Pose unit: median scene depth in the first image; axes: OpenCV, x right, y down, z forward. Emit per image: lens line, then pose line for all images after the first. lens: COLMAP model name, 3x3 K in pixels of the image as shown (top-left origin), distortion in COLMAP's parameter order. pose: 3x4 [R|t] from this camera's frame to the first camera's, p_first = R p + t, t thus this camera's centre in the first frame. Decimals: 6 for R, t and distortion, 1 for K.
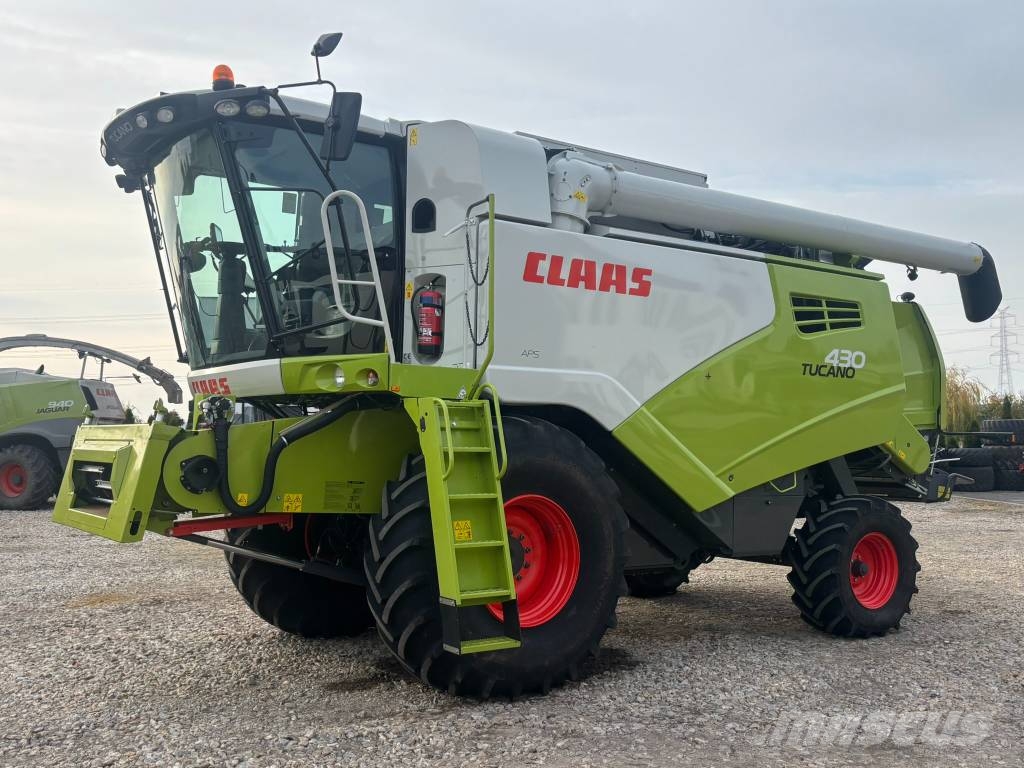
lens RADIAL K [[1015.2, 0, 512.0], [0, 1015.2, 384.0], [0, 0, 1]] dist [0.224425, -0.667140]
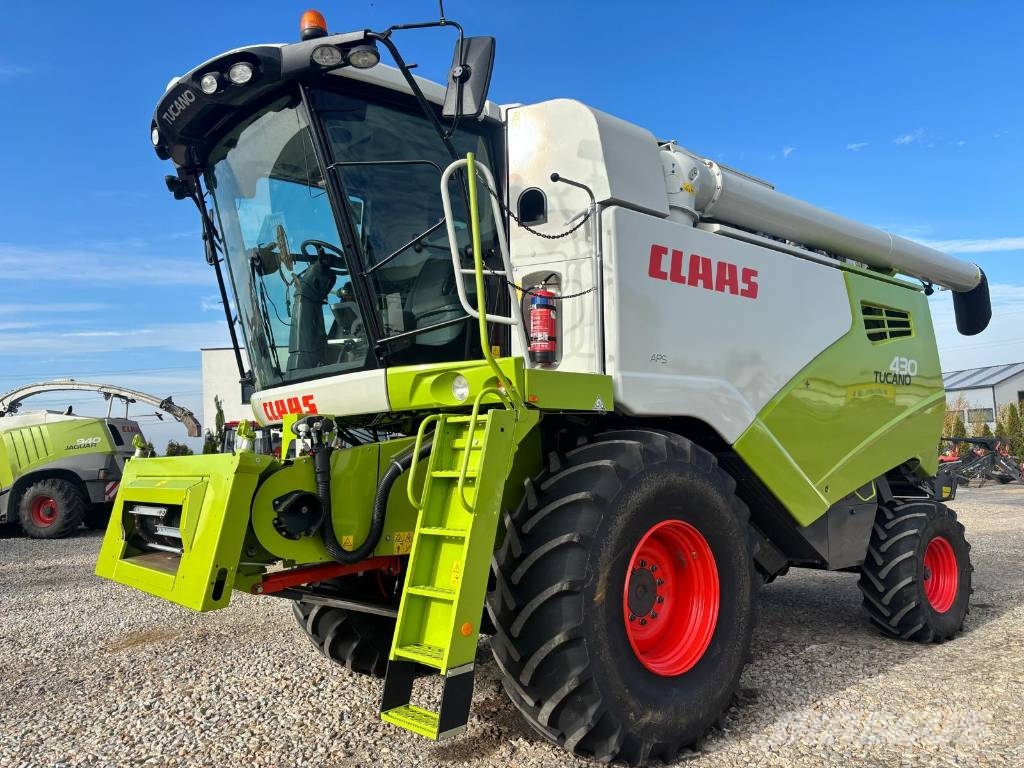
lens RADIAL K [[778.7, 0, 519.1], [0, 778.7, 384.8], [0, 0, 1]] dist [0.031695, -0.003886]
pose [[0.995150, -0.026525, 0.094720, -0.144236], [0.030119, 0.998872, -0.036717, 0.011864], [-0.093640, 0.039392, 0.994827, 0.295058]]
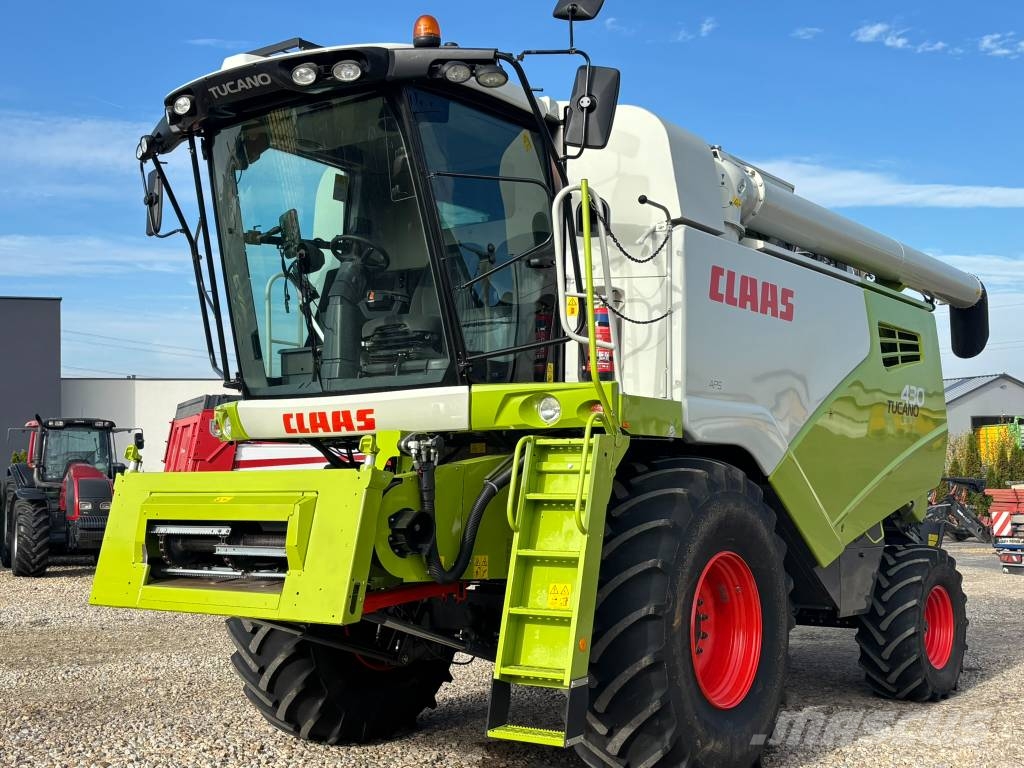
lens RADIAL K [[1239.2, 0, 508.9], [0, 1239.2, 385.3], [0, 0, 1]] dist [0.179646, -0.467947]
pose [[0.951423, 0.017147, 0.307408, -0.401954], [-0.008866, 0.999560, -0.028317, 0.001222], [-0.307758, 0.024216, 0.951157, 0.055941]]
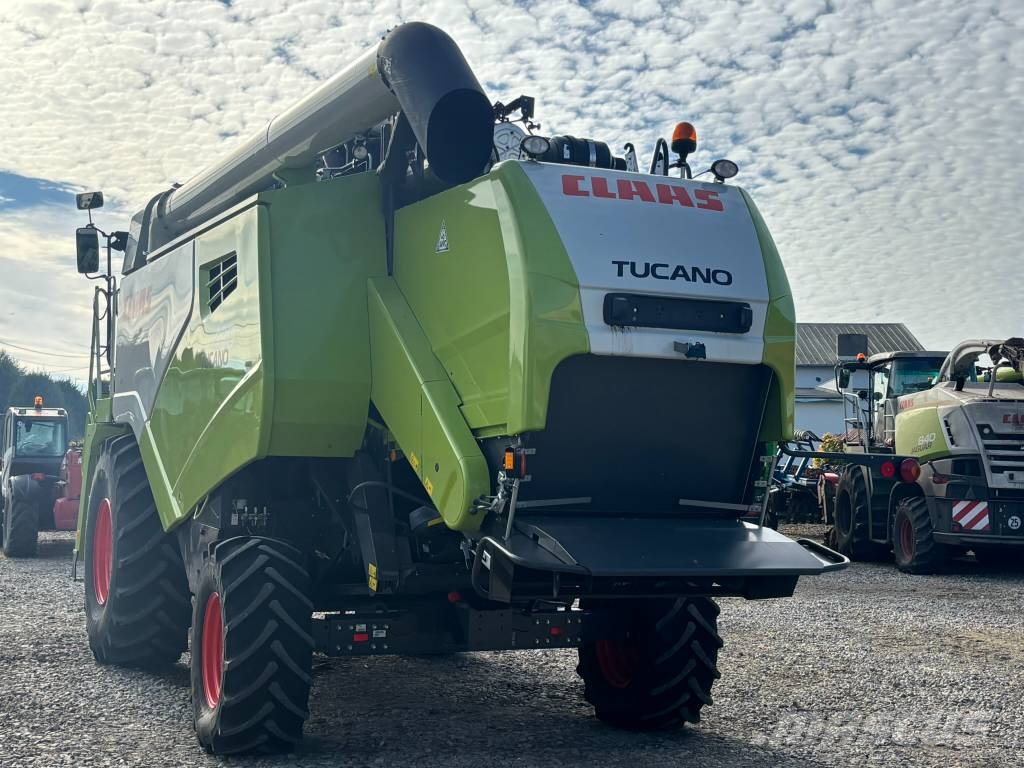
lens RADIAL K [[1456.7, 0, 512.0], [0, 1456.7, 384.0], [0, 0, 1]] dist [0.255103, -0.955512]
pose [[-0.198453, -0.061259, -0.978194, 1.407311], [0.026307, 0.997352, -0.067796, 0.088828], [0.979757, -0.039187, -0.196317, 1.548128]]
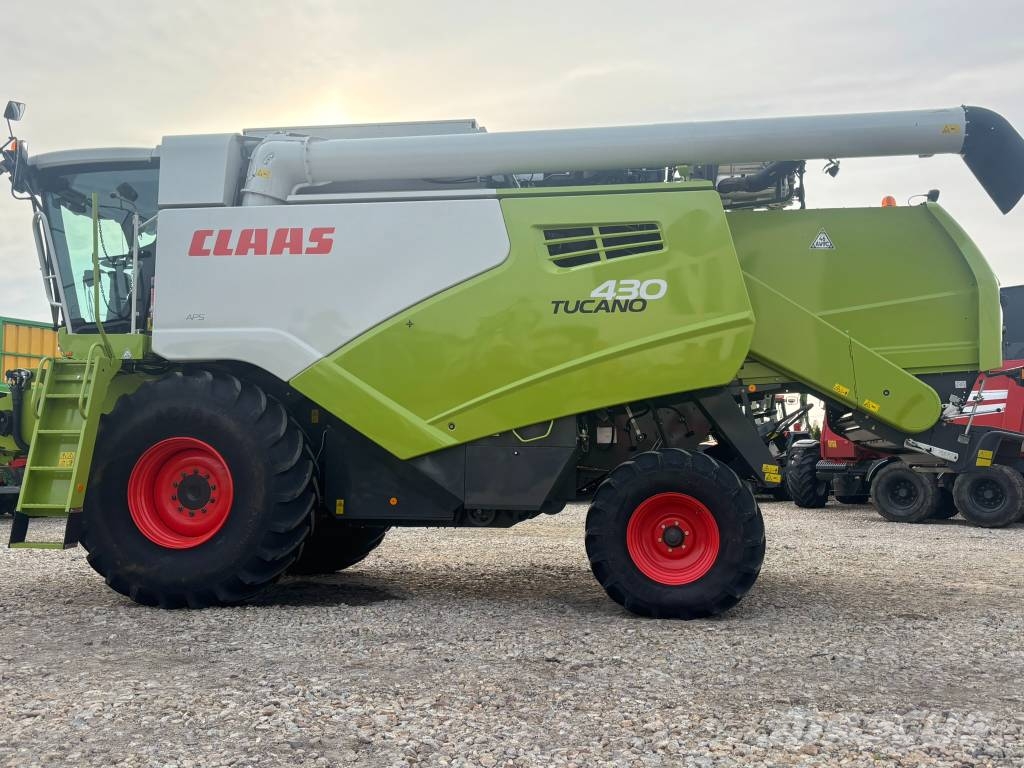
lens RADIAL K [[1015.2, 0, 512.0], [0, 1015.2, 384.0], [0, 0, 1]] dist [0.224425, -0.667140]
pose [[0.709576, -0.062253, -0.701874, 0.947224], [0.042091, 0.998056, -0.045969, 0.099823], [0.703371, 0.003076, 0.710816, 0.360559]]
